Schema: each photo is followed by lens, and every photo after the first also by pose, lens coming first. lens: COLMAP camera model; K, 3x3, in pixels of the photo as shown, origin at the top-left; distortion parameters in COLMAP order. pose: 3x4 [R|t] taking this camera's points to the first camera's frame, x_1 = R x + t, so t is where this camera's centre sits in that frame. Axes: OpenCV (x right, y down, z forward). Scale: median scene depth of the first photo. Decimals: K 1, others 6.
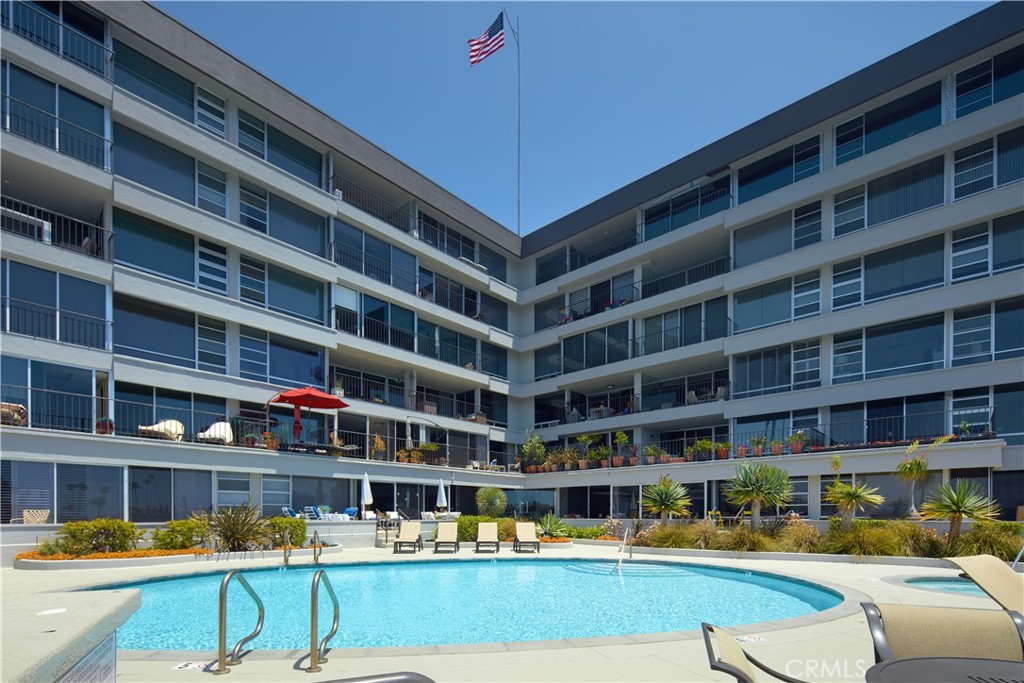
lens RADIAL K [[462.6, 0, 512.0], [0, 462.6, 341.5], [0, 0, 1]] dist [0.000365, 0.000064]
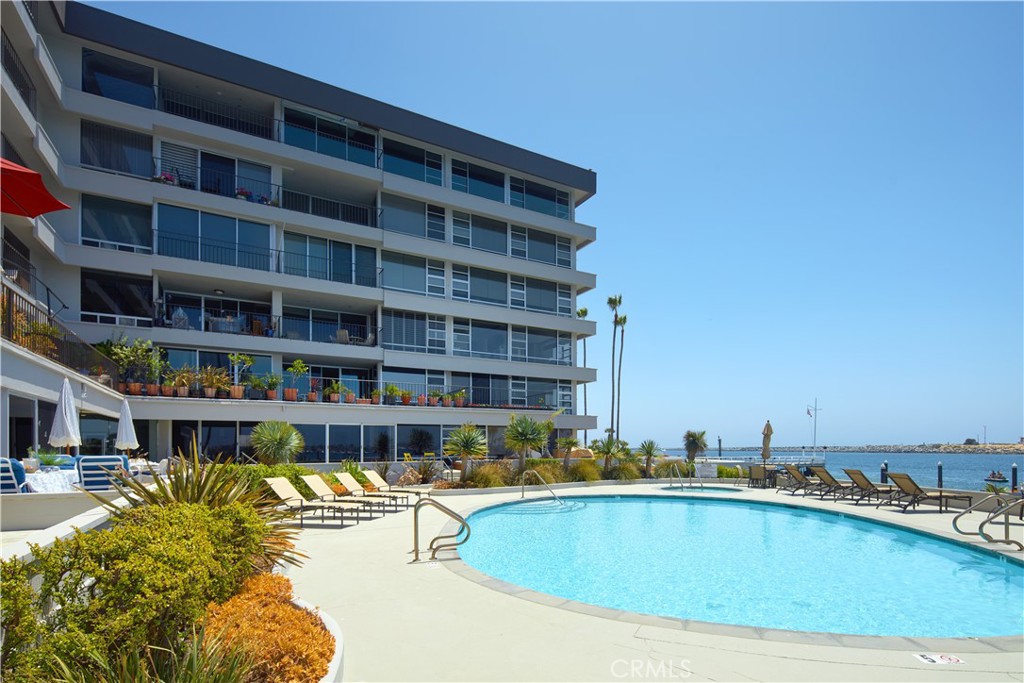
lens RADIAL K [[470.4, 0, 495.9], [0, 470.4, 294.4], [0, 0, 1]] dist [-0.001922, -0.000343]
pose [[0.336173, 0.297889, 0.893448, -0.448631], [-0.320117, 0.928320, -0.189067, 0.136452], [-0.885727, -0.222449, 0.407436, 0.376381]]
